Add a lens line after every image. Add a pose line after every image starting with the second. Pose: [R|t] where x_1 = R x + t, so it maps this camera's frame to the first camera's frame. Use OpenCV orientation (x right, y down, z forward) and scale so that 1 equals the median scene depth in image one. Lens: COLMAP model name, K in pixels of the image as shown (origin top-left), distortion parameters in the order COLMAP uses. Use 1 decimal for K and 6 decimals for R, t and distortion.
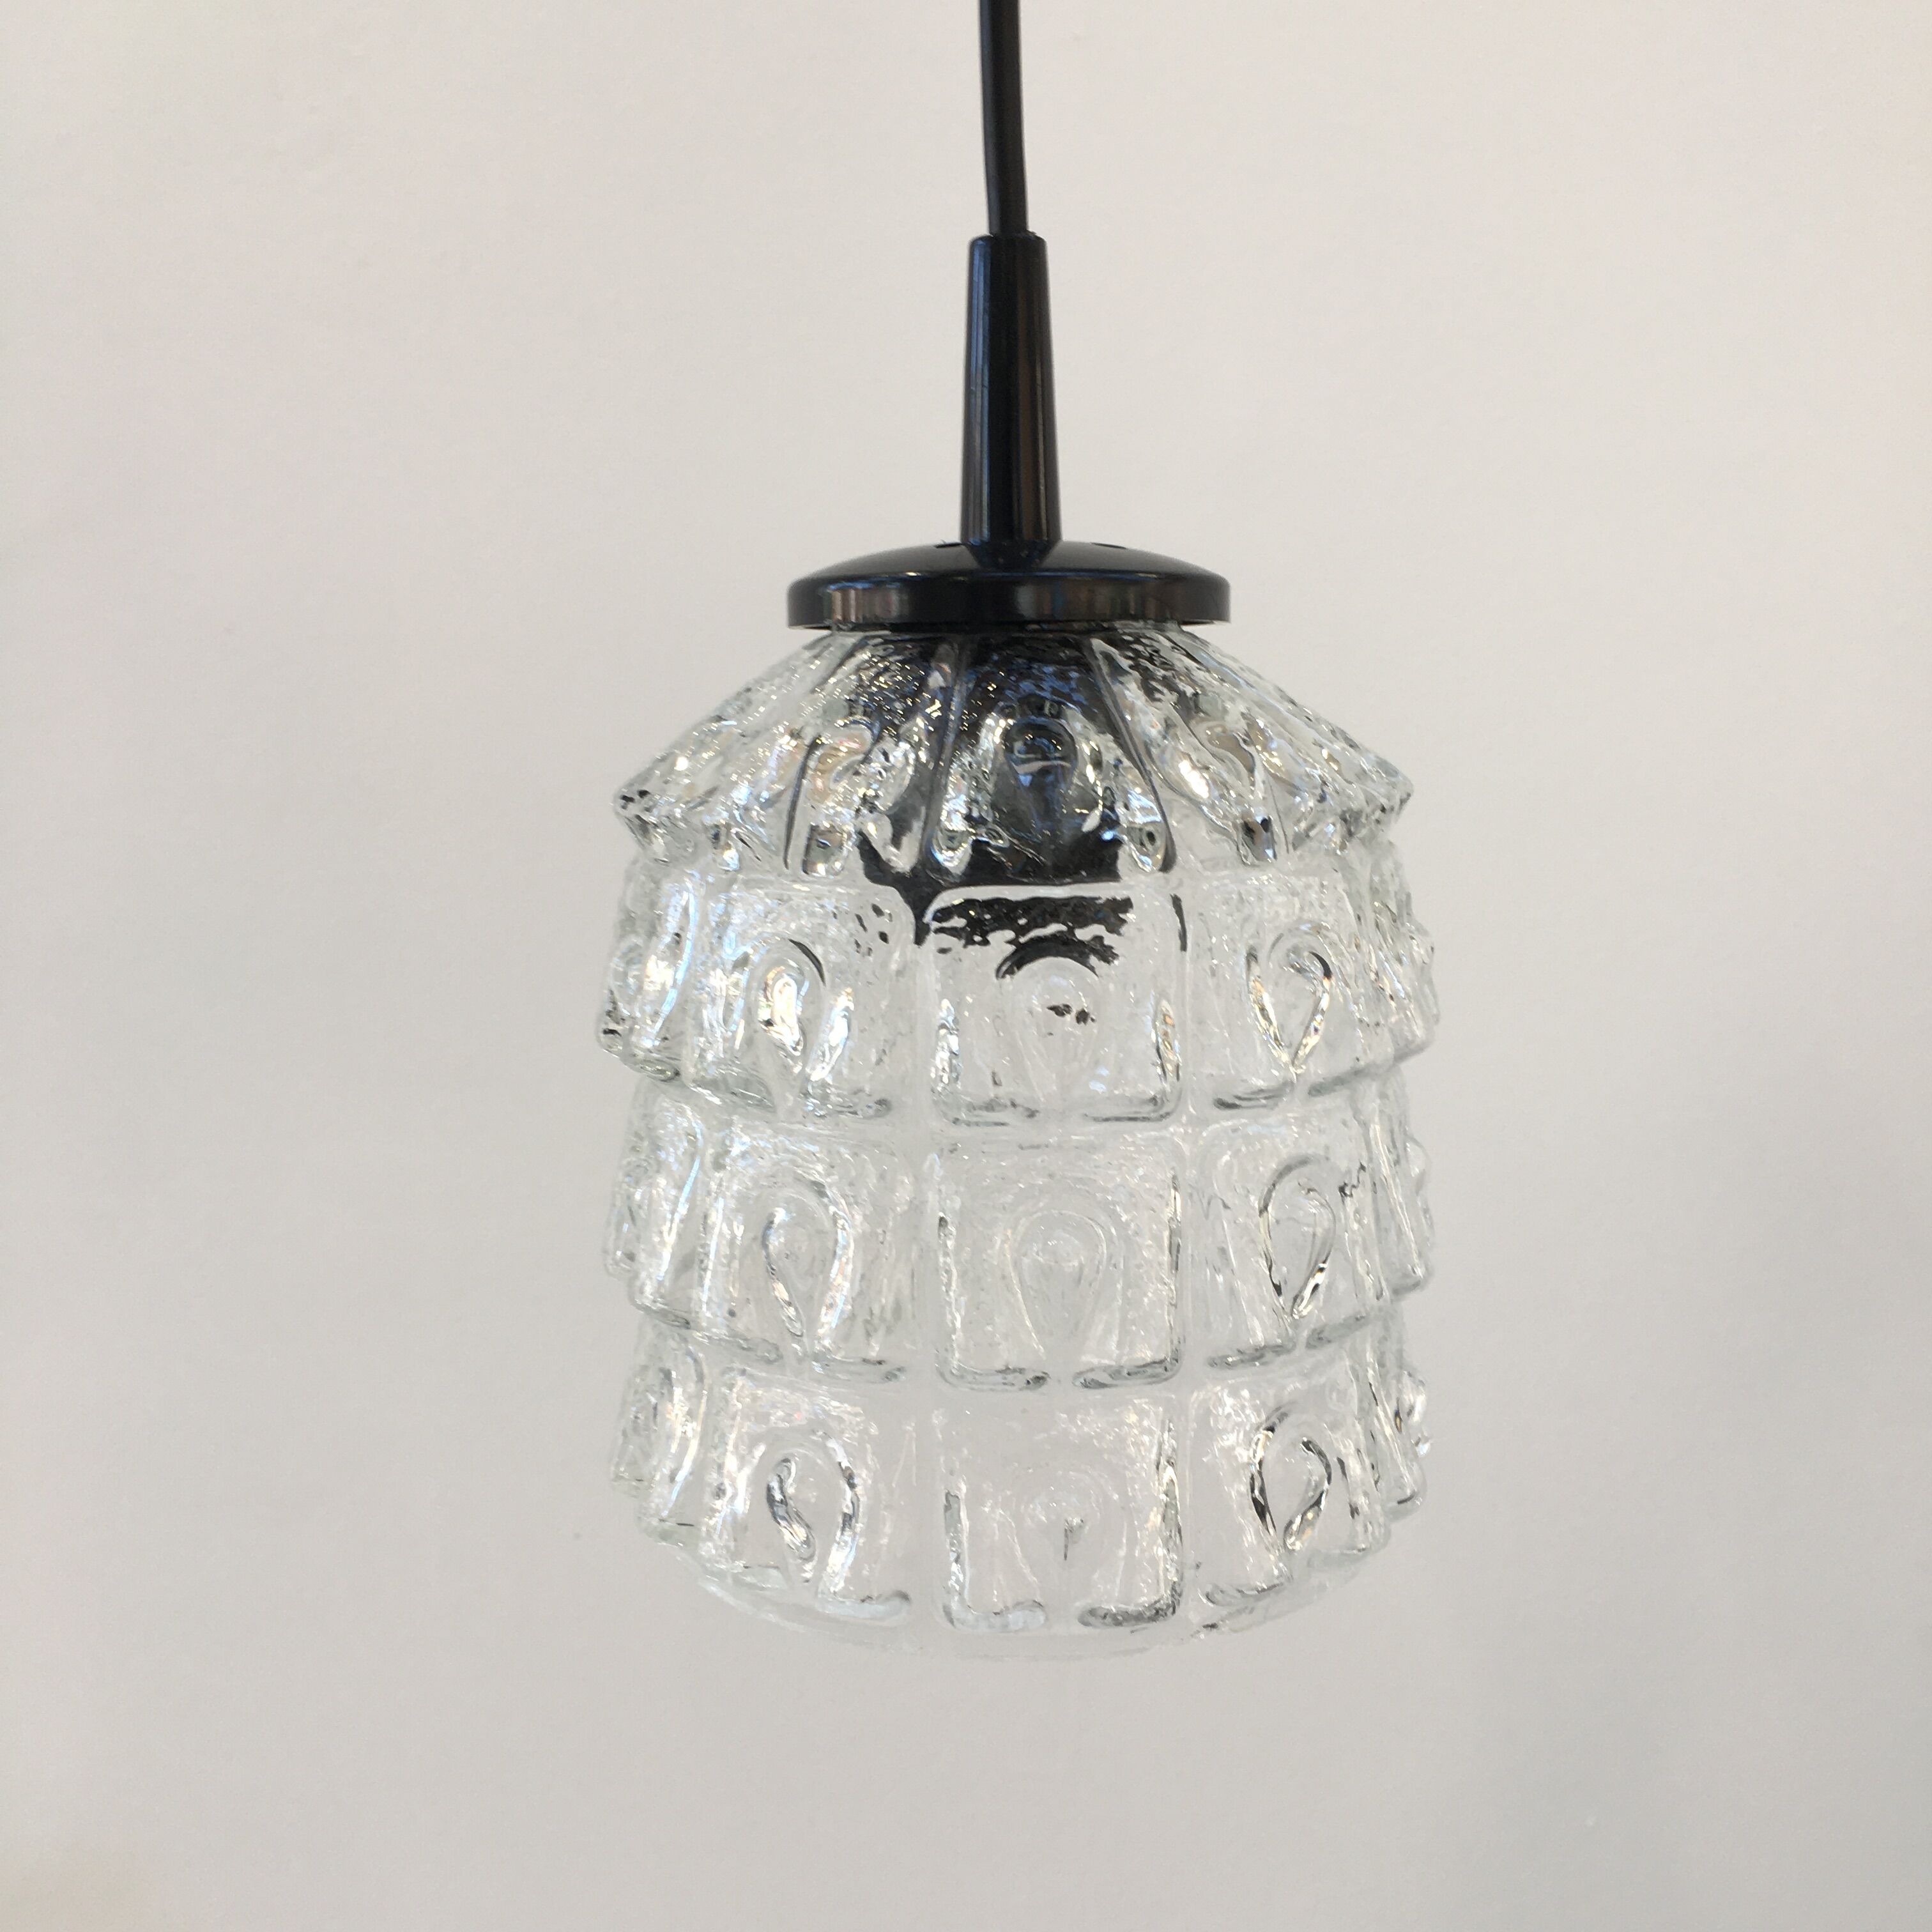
lens RADIAL K [[2217.8, 0, 957.9], [0, 2217.8, 968.4], [0, 0, 1]] dist [0.083523, 0.000000]
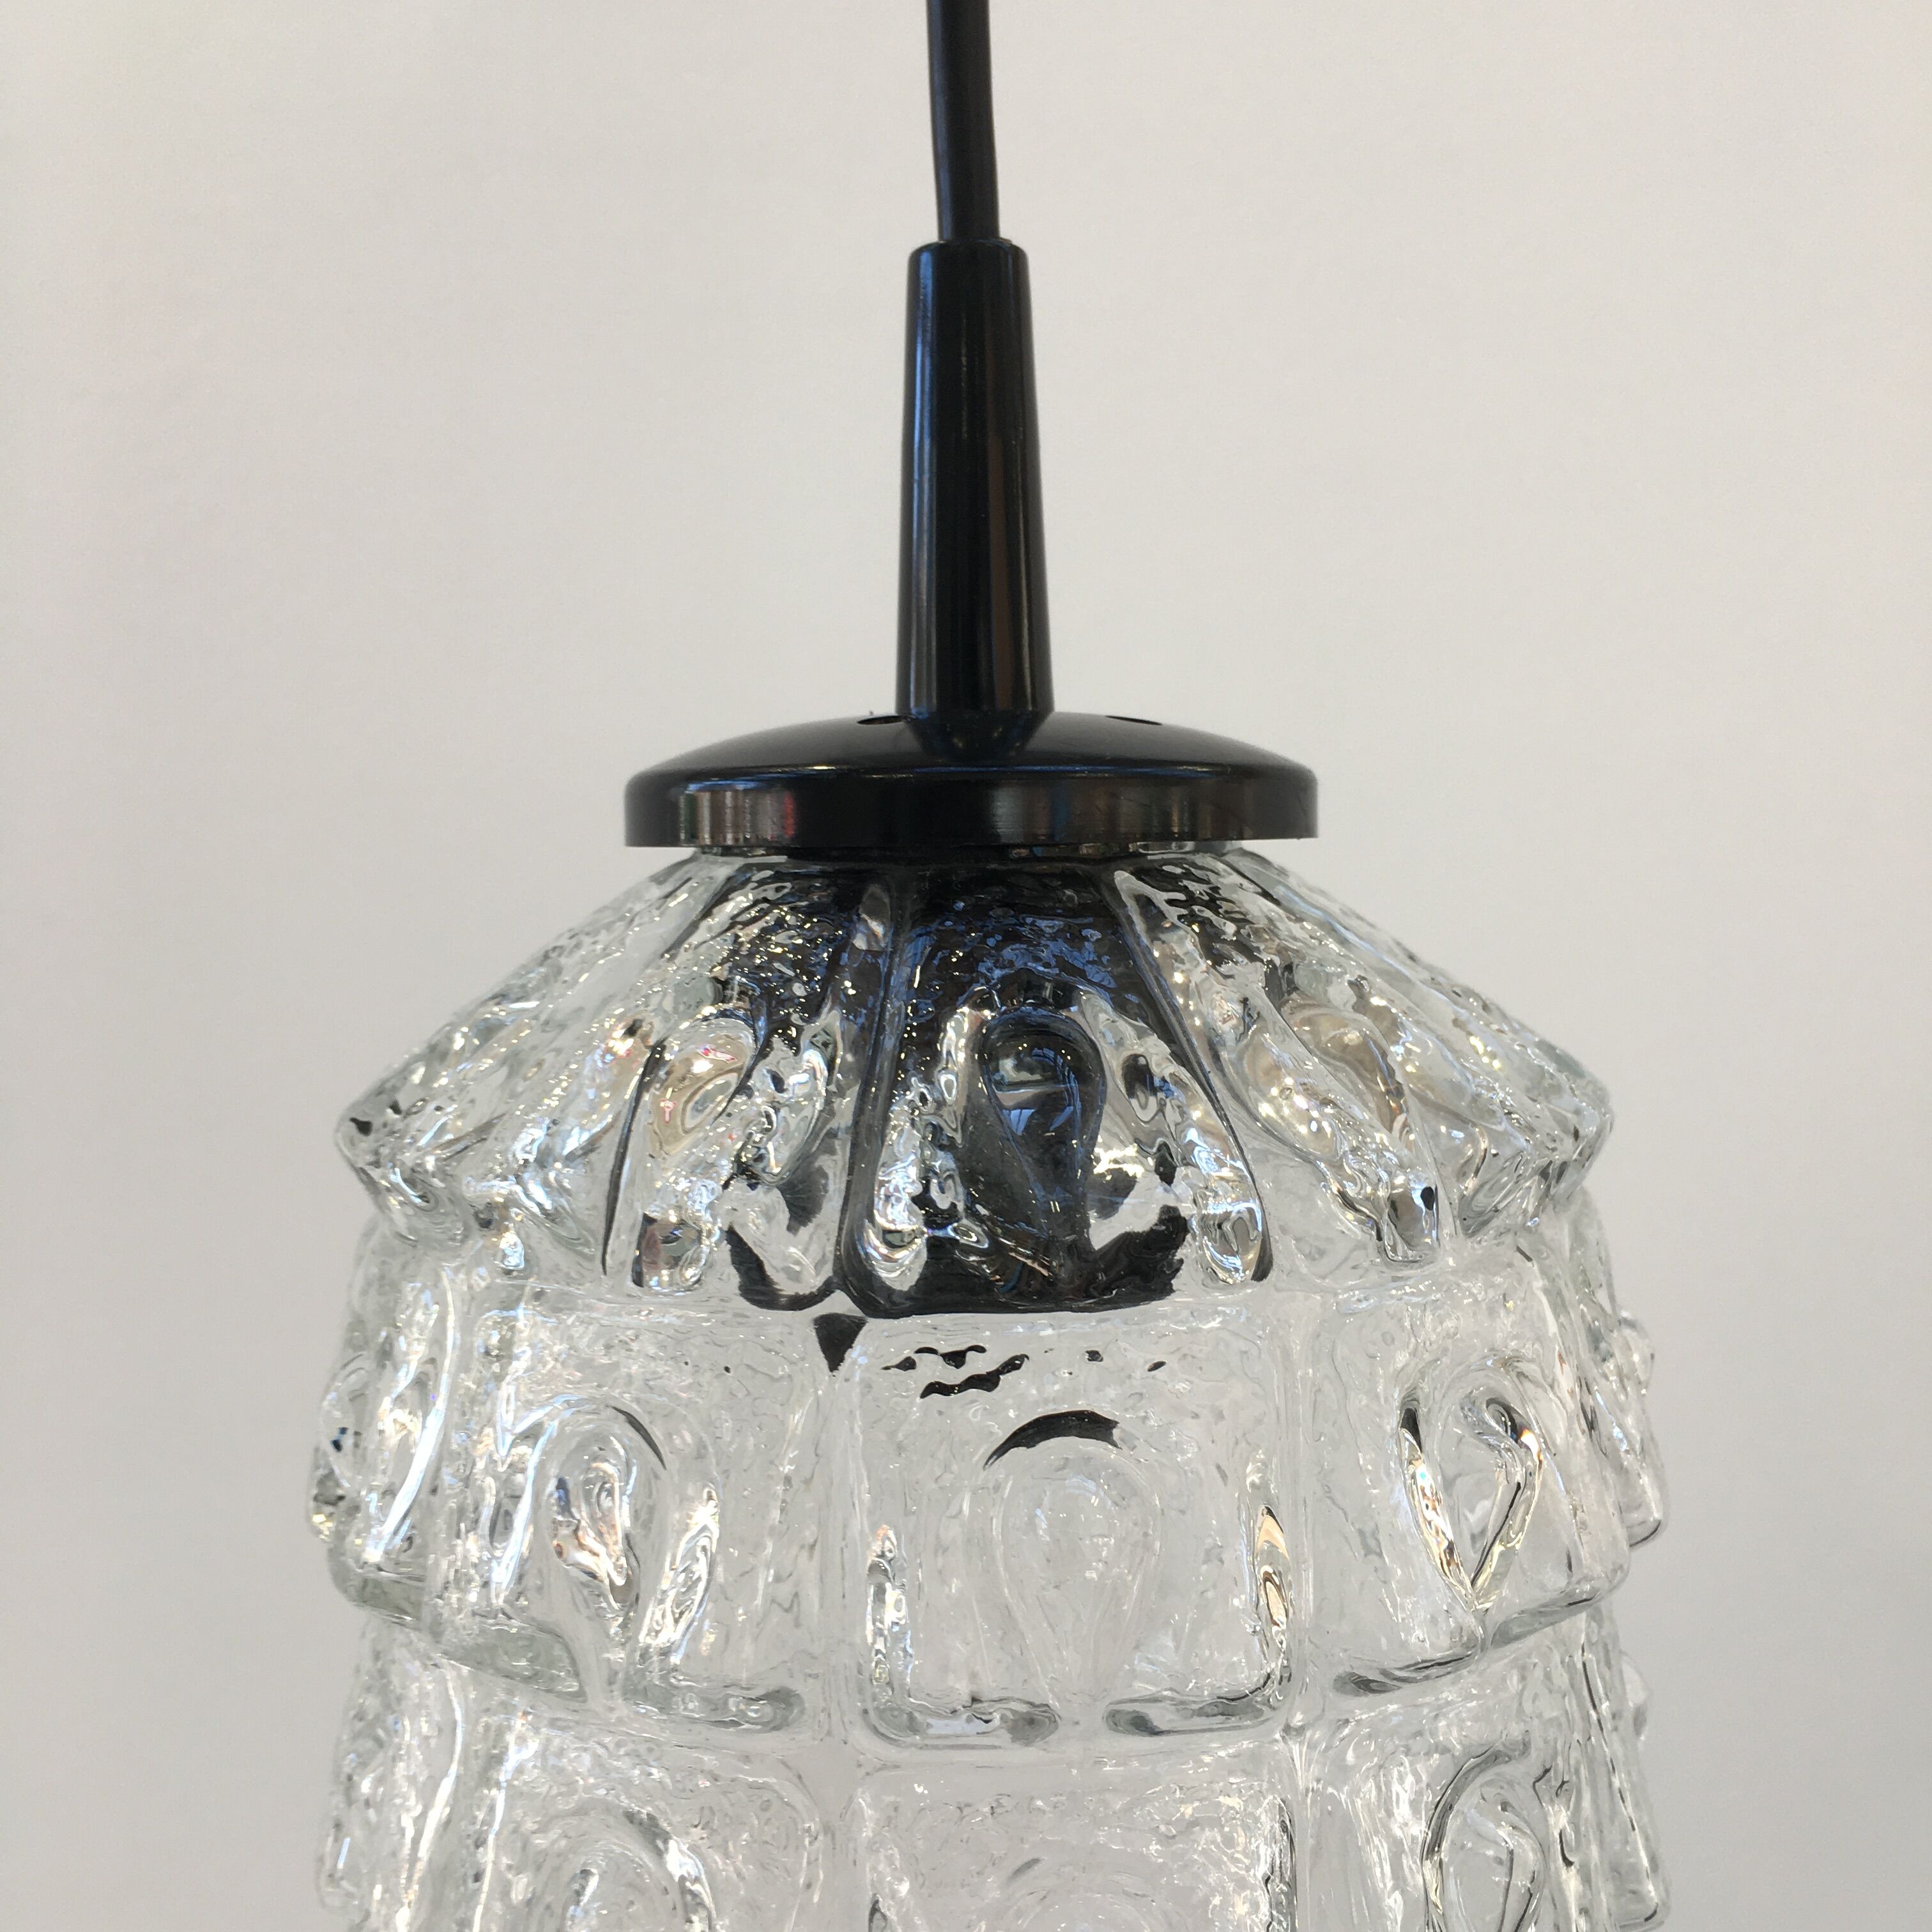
lens RADIAL K [[2217.8, 0, 971.8], [0, 2217.8, 957.8], [0, 0, 1]] dist [0.083523, 0.000000]
pose [[0.998970, -0.005995, 0.044973, -0.007192], [0.009121, 0.997531, -0.069631, -0.083397], [-0.044444, 0.069969, 0.996559, 0.397653]]
